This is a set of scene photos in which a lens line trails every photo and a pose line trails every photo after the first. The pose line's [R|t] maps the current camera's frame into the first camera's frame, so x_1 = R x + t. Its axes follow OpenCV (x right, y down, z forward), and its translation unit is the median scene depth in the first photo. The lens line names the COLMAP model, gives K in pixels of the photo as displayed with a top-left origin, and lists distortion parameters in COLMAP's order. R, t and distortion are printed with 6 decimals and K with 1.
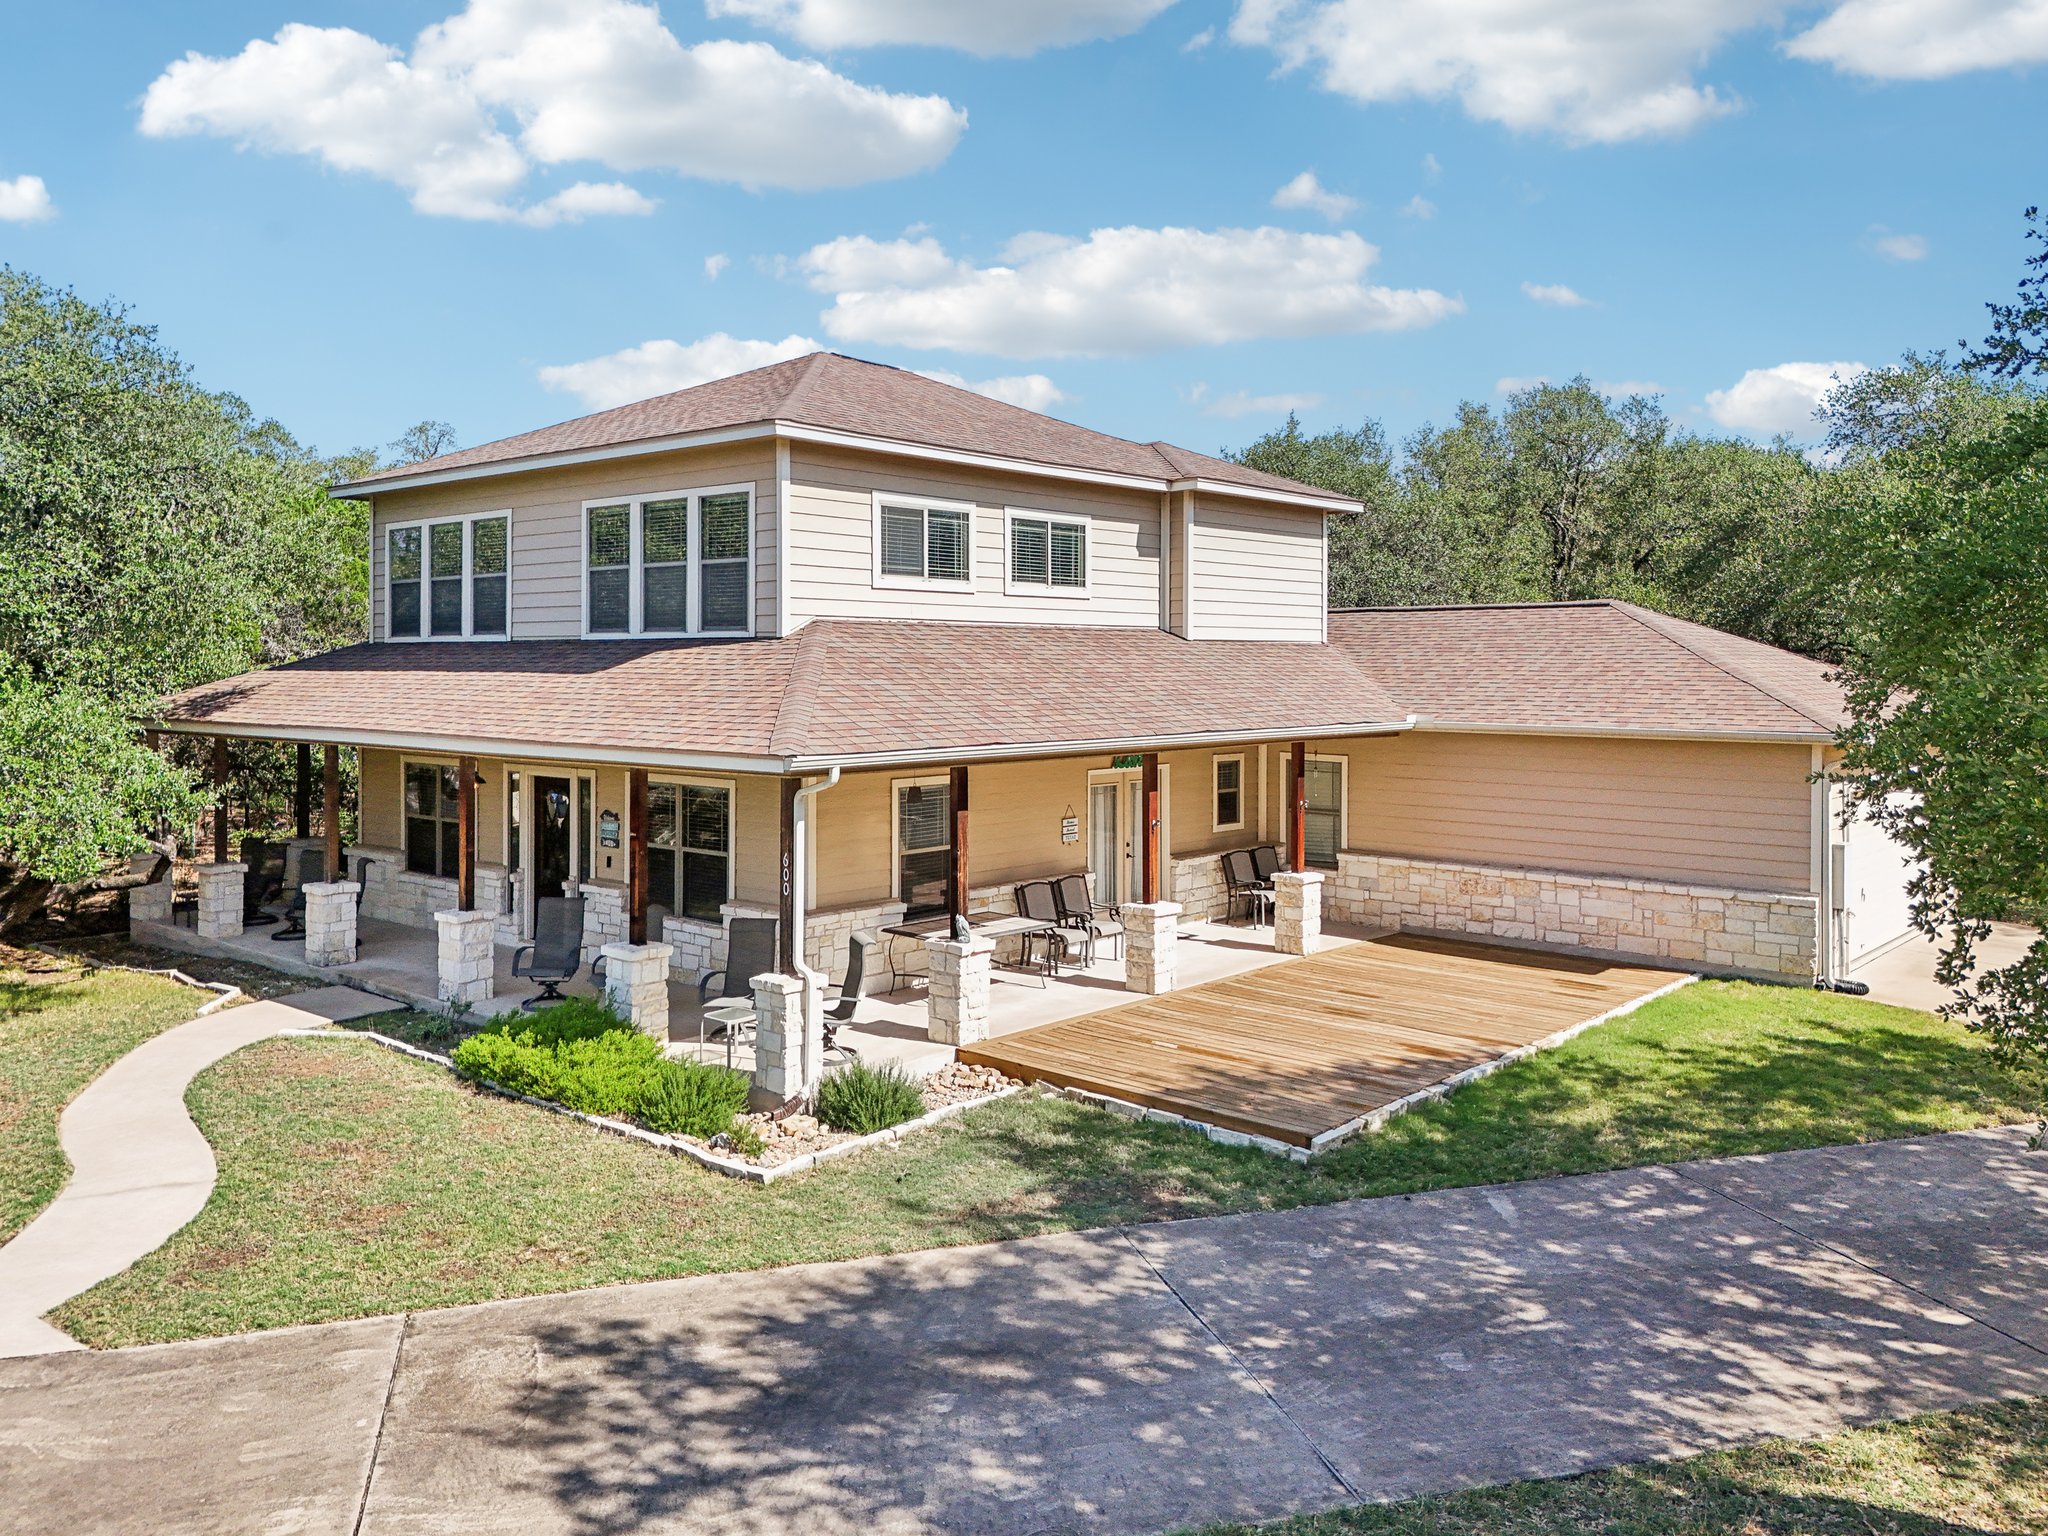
lens RADIAL K [[1586.7, 0, 977.2], [0, 1586.7, 668.2], [0, 0, 1]] dist [0.054120, -0.025449]
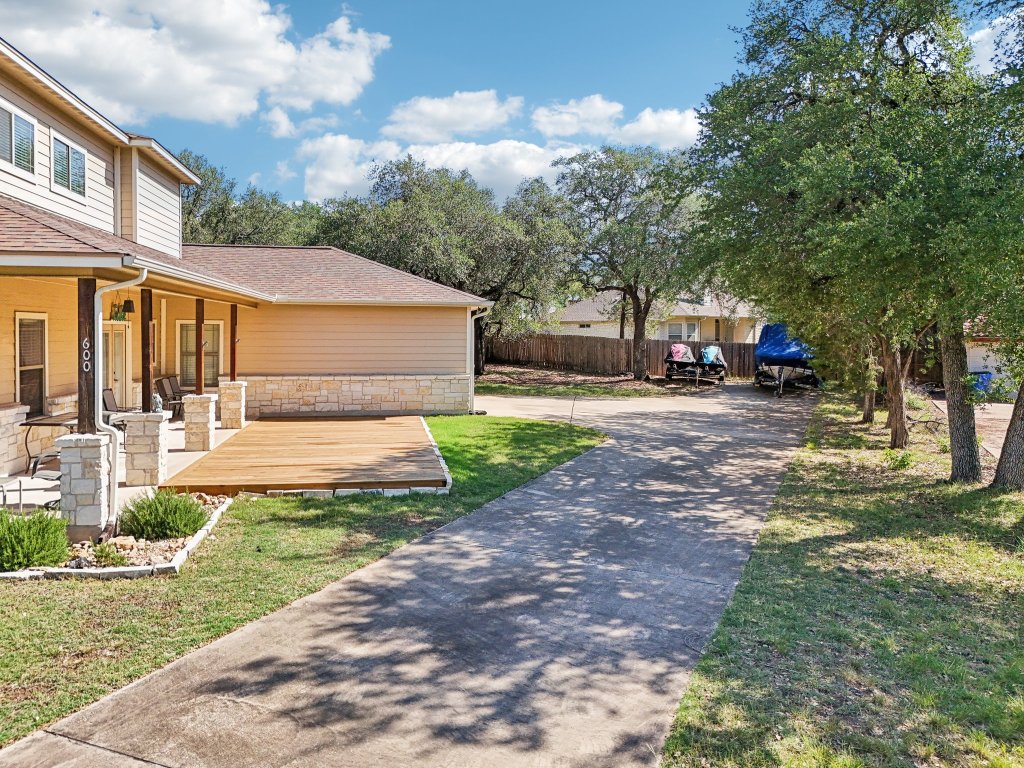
lens RADIAL K [[793.4, 0, 528.9], [0, 793.4, 345.2], [0, 0, 1]] dist [0.054120, -0.025449]
pose [[0.621505, -0.012992, 0.783303, -0.529393], [0.000589, 0.999870, 0.016116, 0.149025], [-0.783410, -0.009555, 0.621431, 0.434814]]
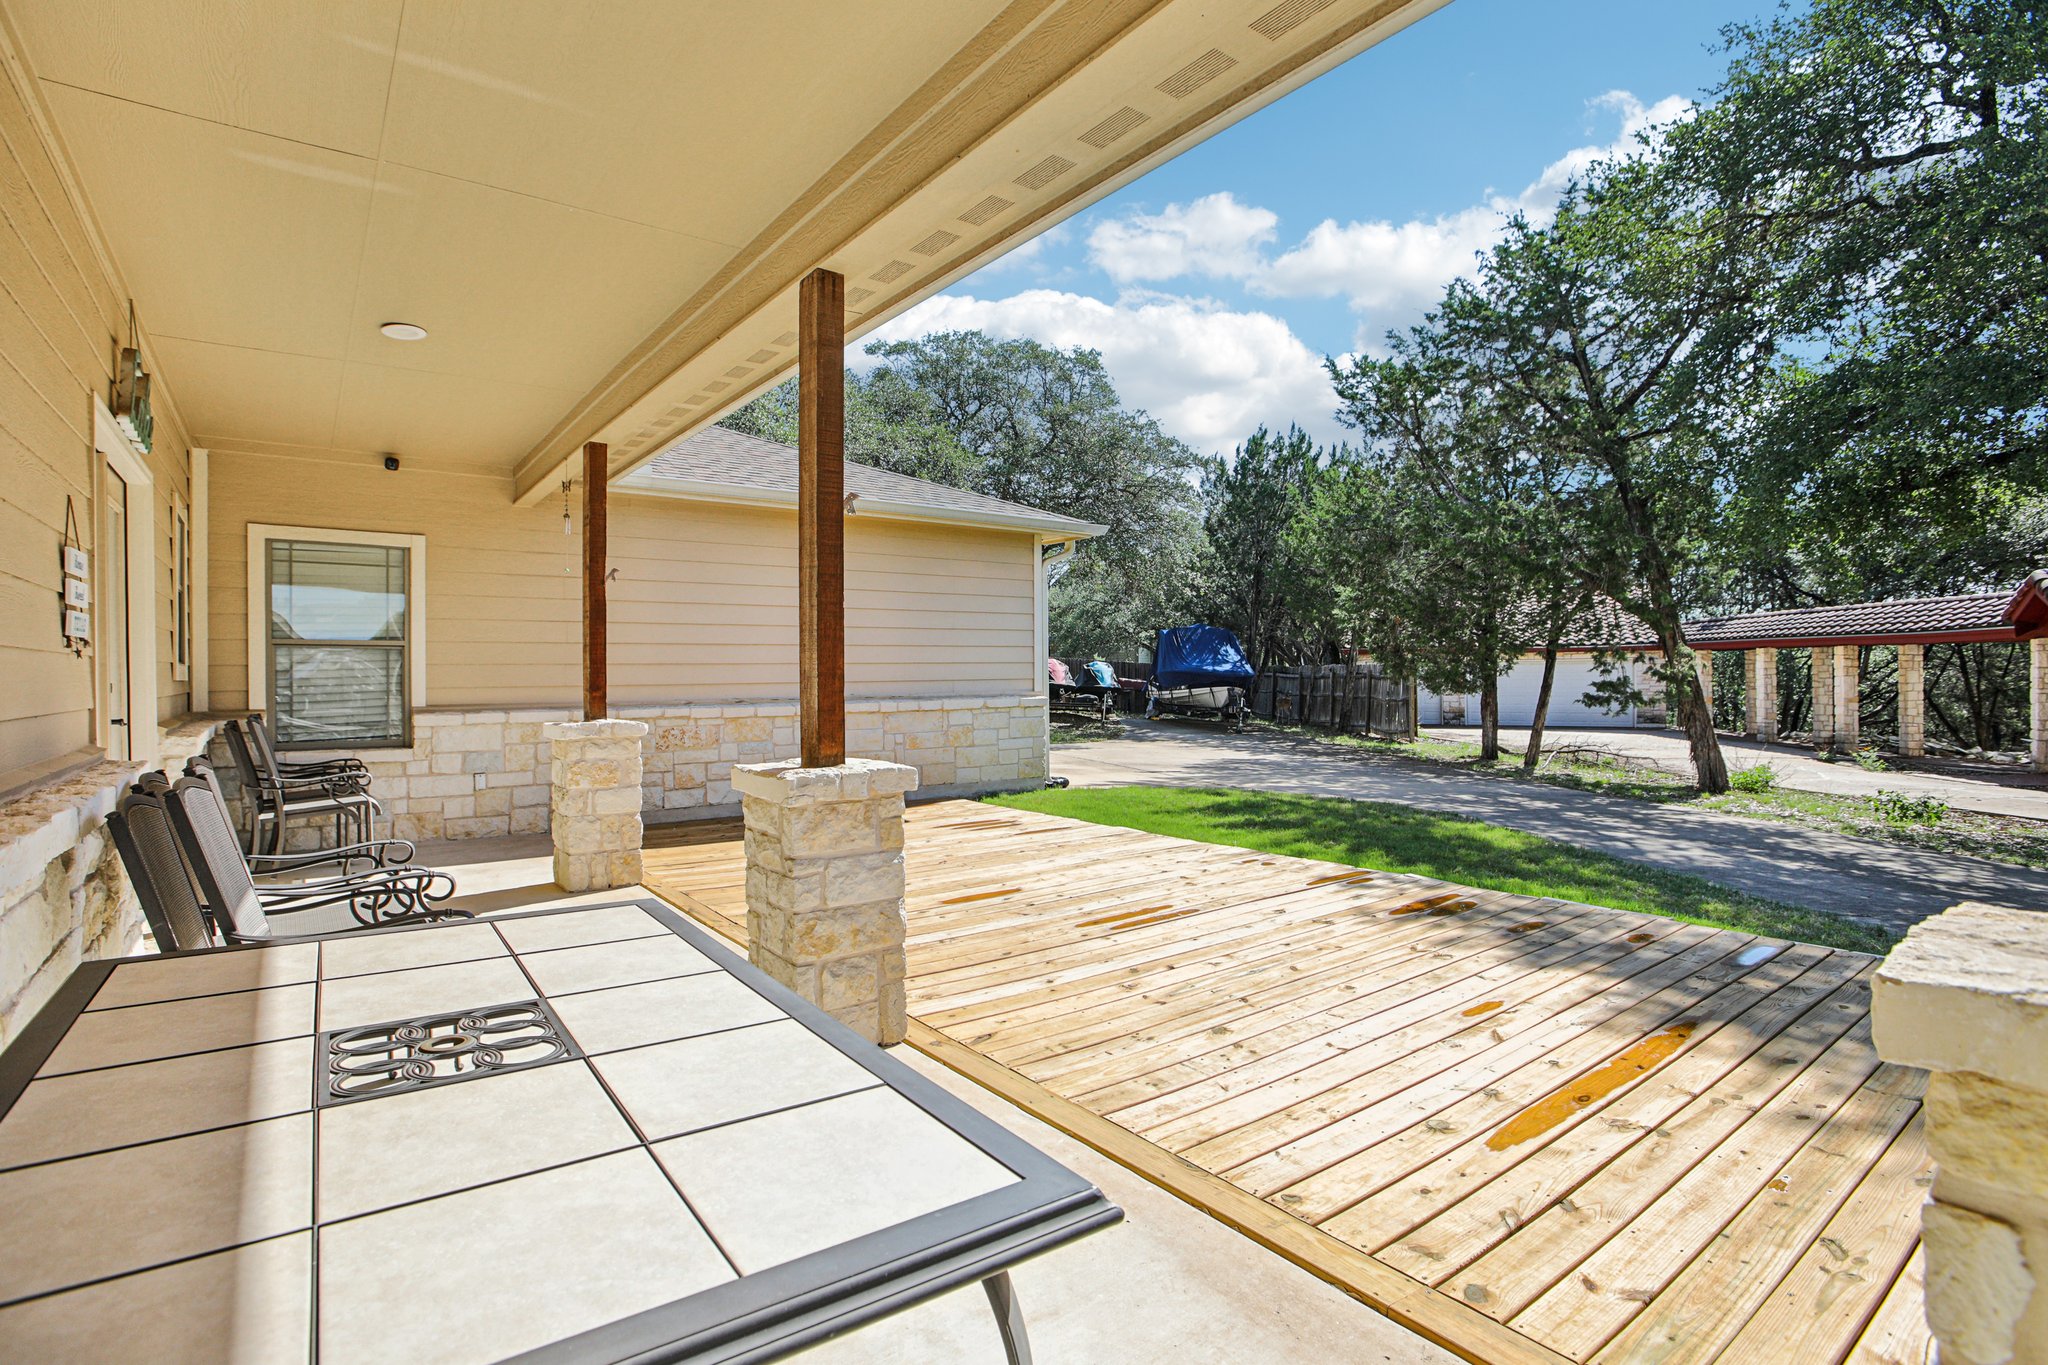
lens RADIAL K [[980.7, 0, 974.7], [0, 980.7, 674.5], [0, 0, 1]] dist [-0.024506, 0.004876]
pose [[0.211510, -0.006900, 0.977352, -0.114607], [0.011721, 0.999921, 0.004523, 0.226194], [-0.977306, 0.010499, 0.211574, 1.631797]]
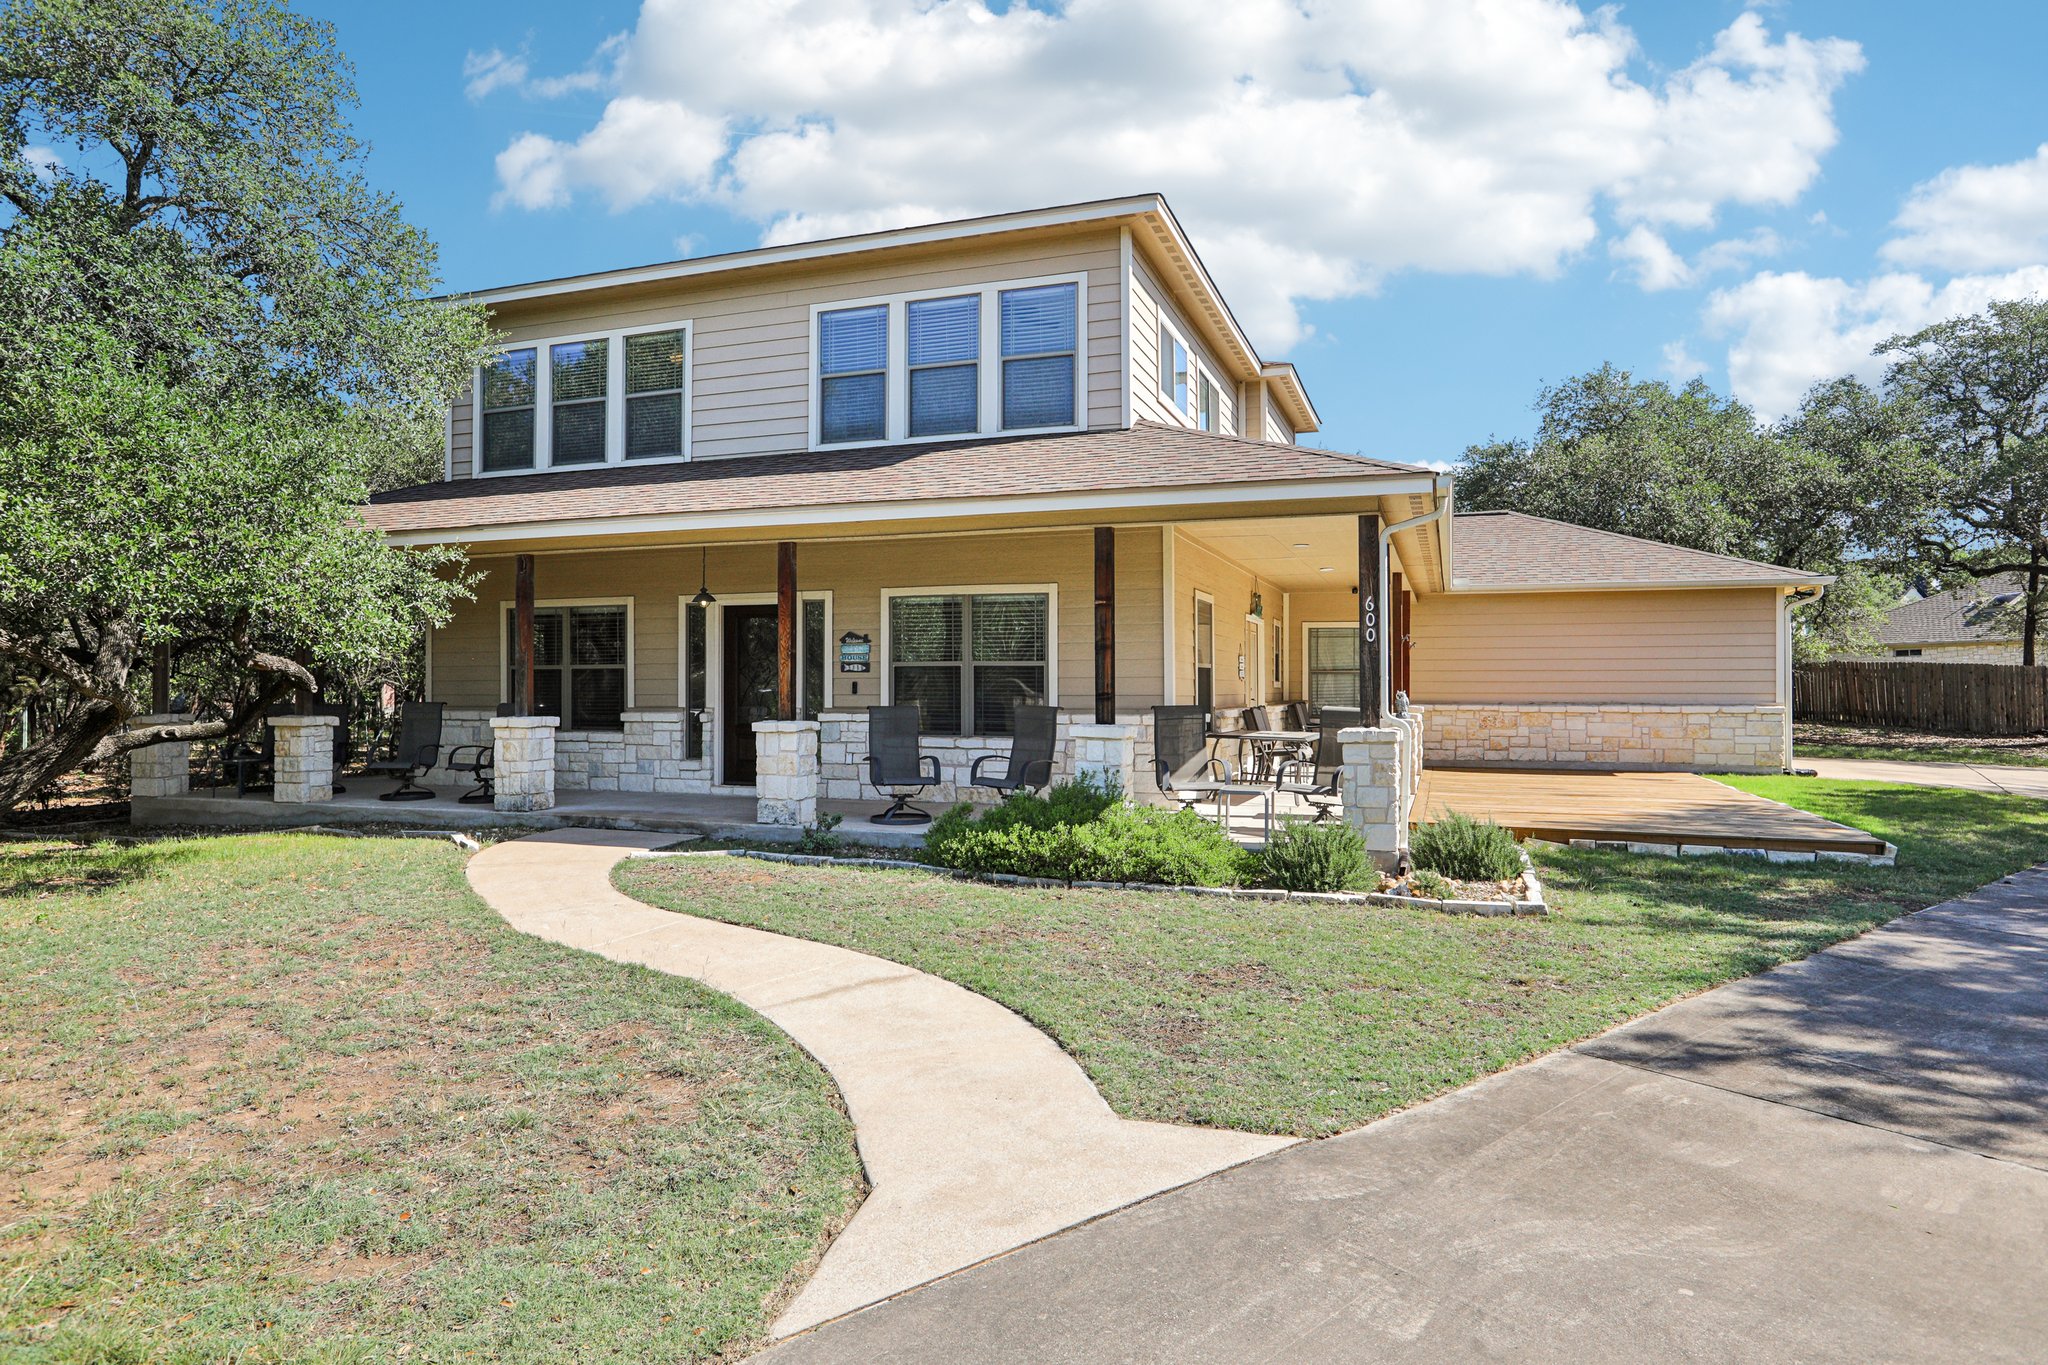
lens RADIAL K [[1239.5, 0, 1025.0], [0, 1239.5, 667.5], [0, 0, 1]] dist [-0.022837, 0.011126]
pose [[0.927337, 0.003280, 0.374213, -0.755891], [0.002228, 0.999895, -0.014287, 0.221816], [-0.374221, 0.014083, 0.927233, 0.538771]]
